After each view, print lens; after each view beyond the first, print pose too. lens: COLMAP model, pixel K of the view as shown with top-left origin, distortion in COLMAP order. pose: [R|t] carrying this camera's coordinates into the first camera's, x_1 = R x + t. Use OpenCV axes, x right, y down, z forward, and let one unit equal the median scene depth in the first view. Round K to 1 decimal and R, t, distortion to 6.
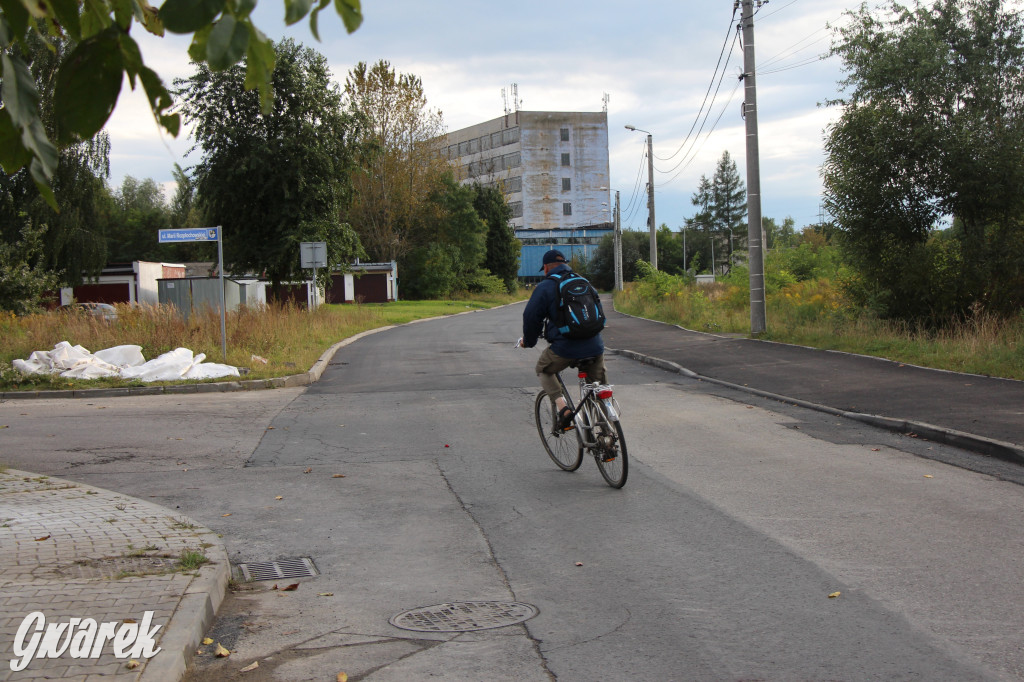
lens RADIAL K [[1687.2, 0, 512.0], [0, 1687.2, 341.0], [0, 0, 1]] dist [0.029134, 0.060231]
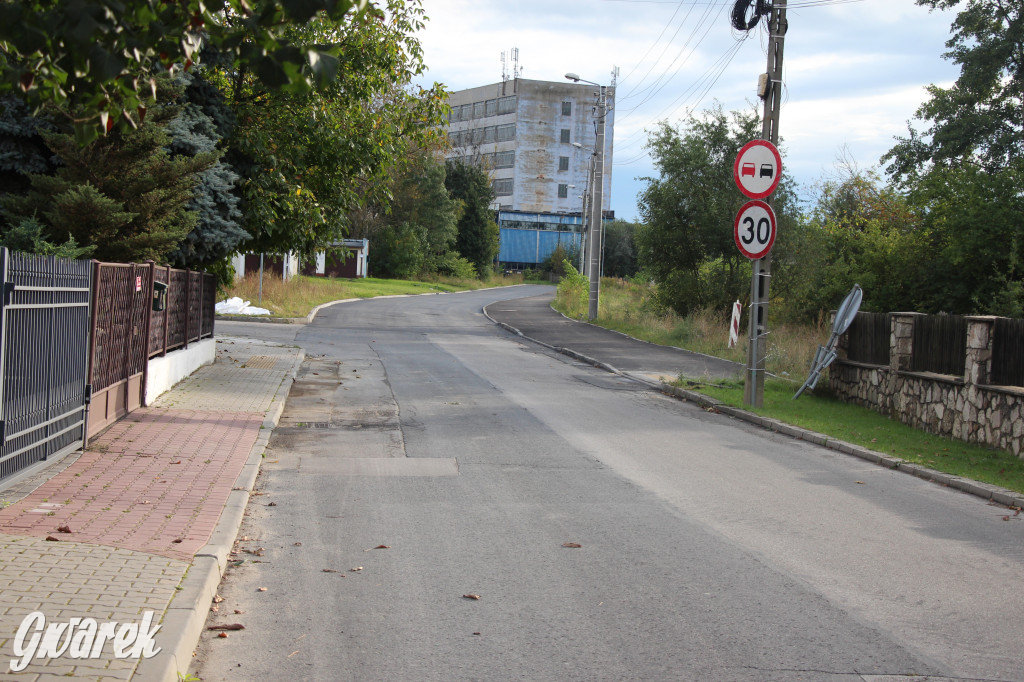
lens RADIAL K [[2062.5, 0, 512.0], [0, 2062.5, 341.0], [0, 0, 1]] dist [0.144009, 0.032667]
pose [[0.996681, 0.081326, 0.003650, 0.015537], [-0.081334, 0.996685, 0.002122, 0.003888], [-0.003466, -0.002412, 0.999991, -0.207877]]
